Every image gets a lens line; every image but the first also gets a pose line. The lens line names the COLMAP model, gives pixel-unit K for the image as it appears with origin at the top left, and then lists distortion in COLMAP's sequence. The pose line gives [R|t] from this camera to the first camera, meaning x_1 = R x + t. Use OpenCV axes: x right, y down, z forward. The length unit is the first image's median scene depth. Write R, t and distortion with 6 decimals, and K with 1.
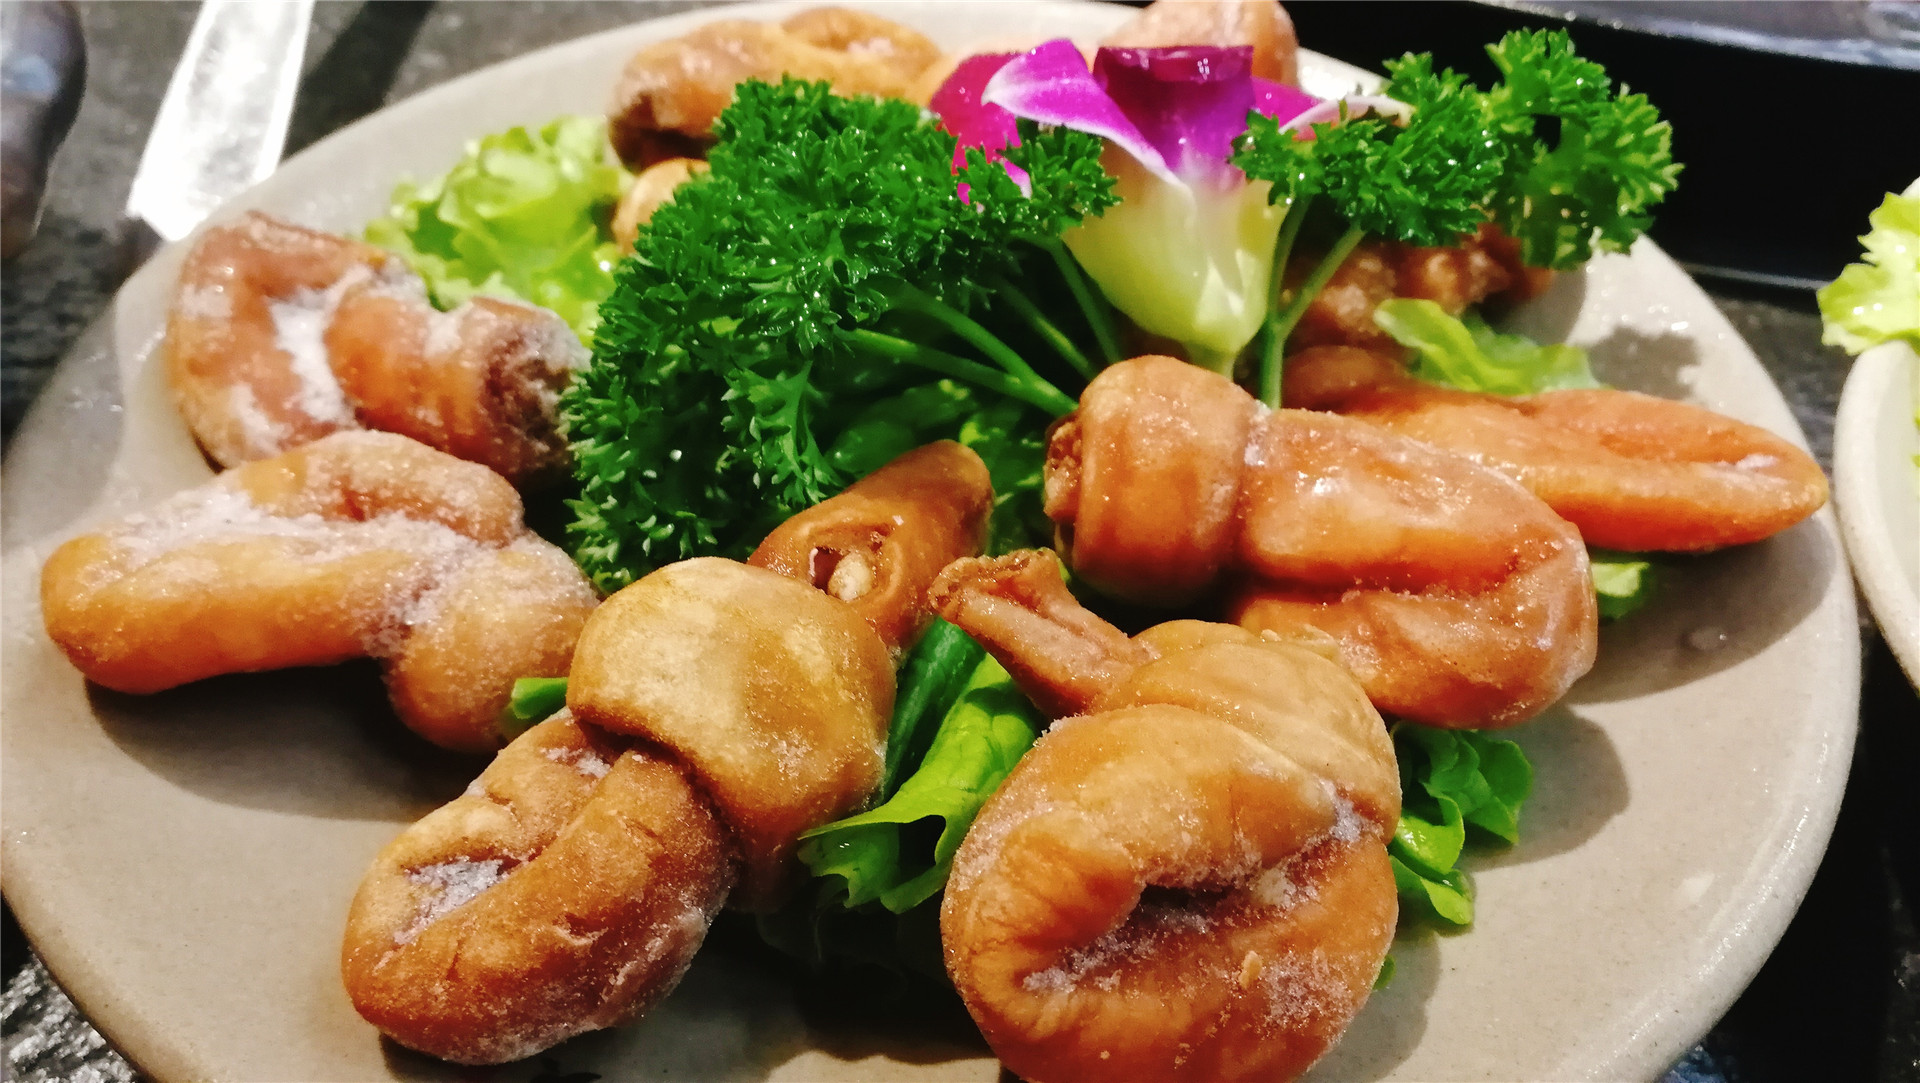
lens RADIAL K [[1464.0, 0, 960.0], [0, 1464.0, 541.5], [0, 0, 1]] dist [-0.007927, -0.005091]
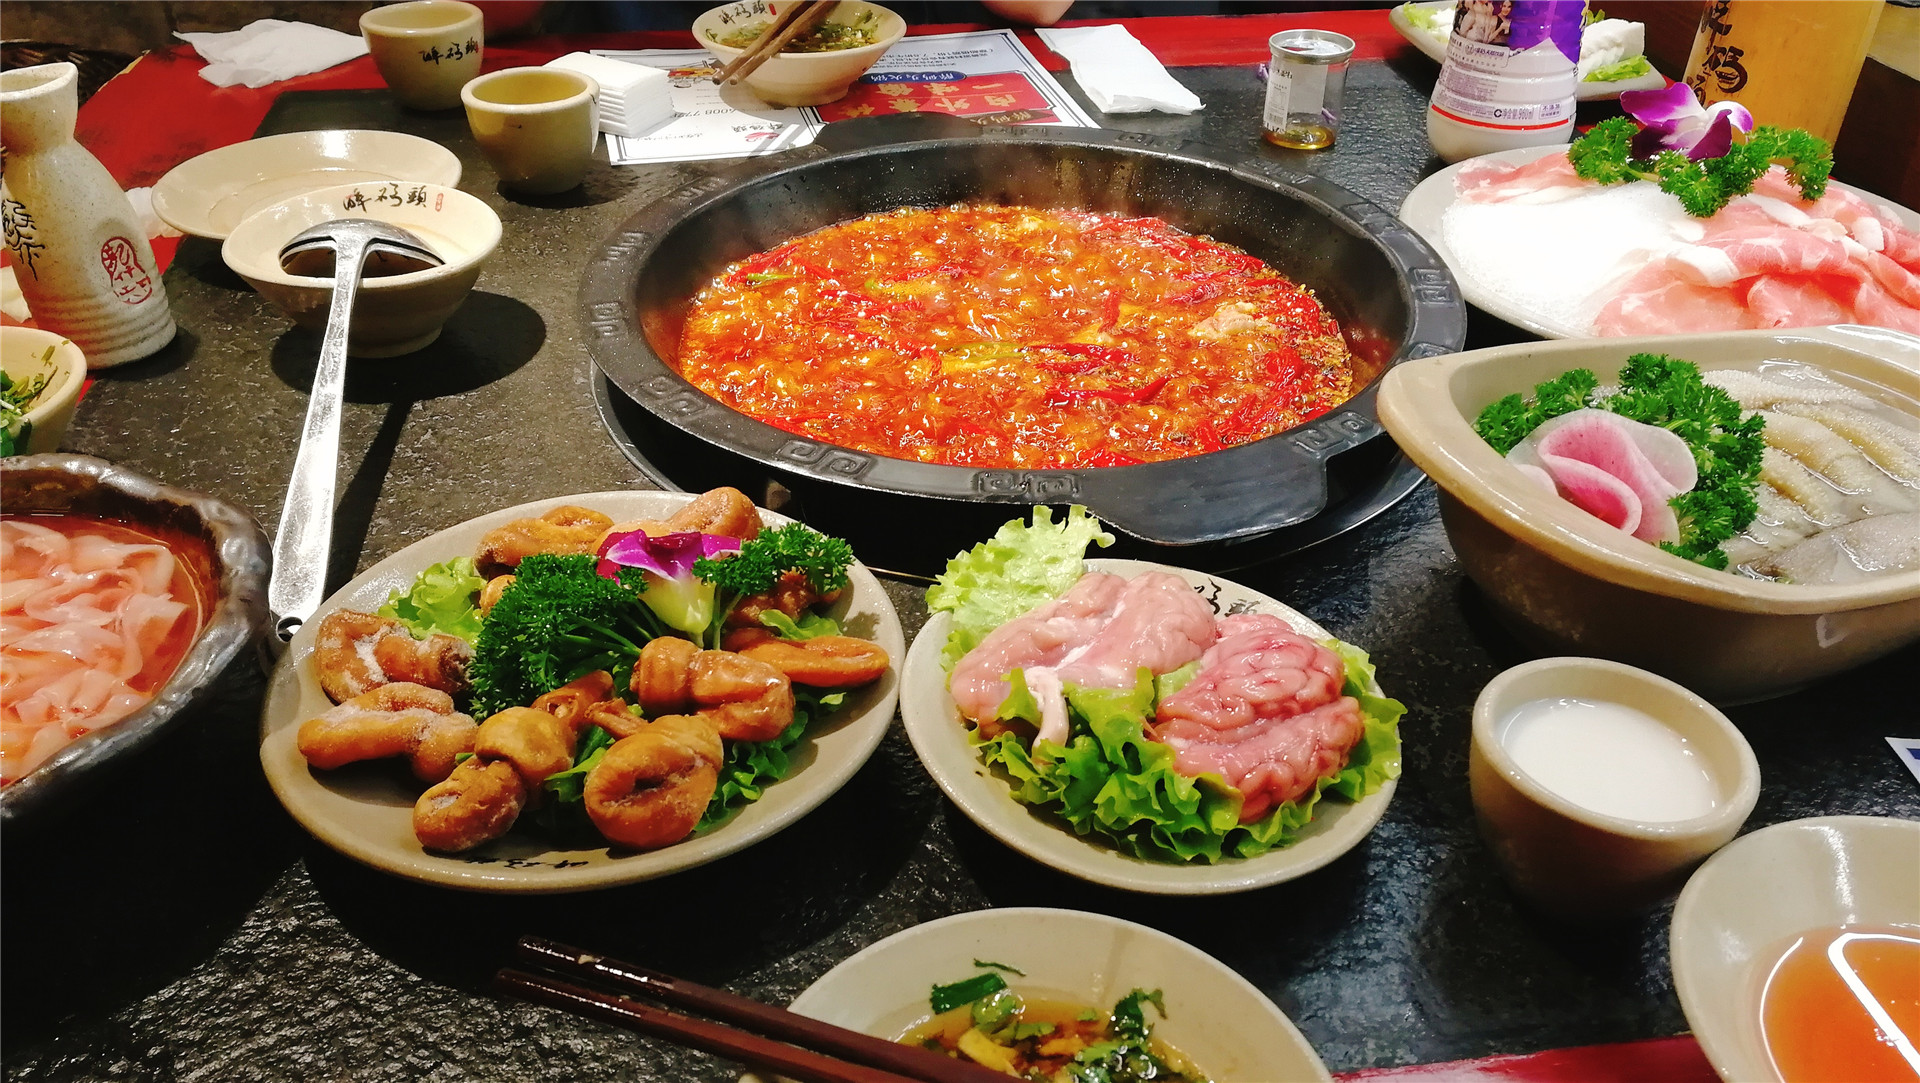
lens RADIAL K [[1464.0, 0, 960.0], [0, 1464.0, 541.5], [0, 0, 1]] dist [-0.007927, -0.005091]
pose [[0.991564, -0.070658, 0.108667, 0.437572], [0.089984, 0.978662, -0.184728, 0.307639], [-0.093295, 0.192948, 0.976764, -2.141460]]
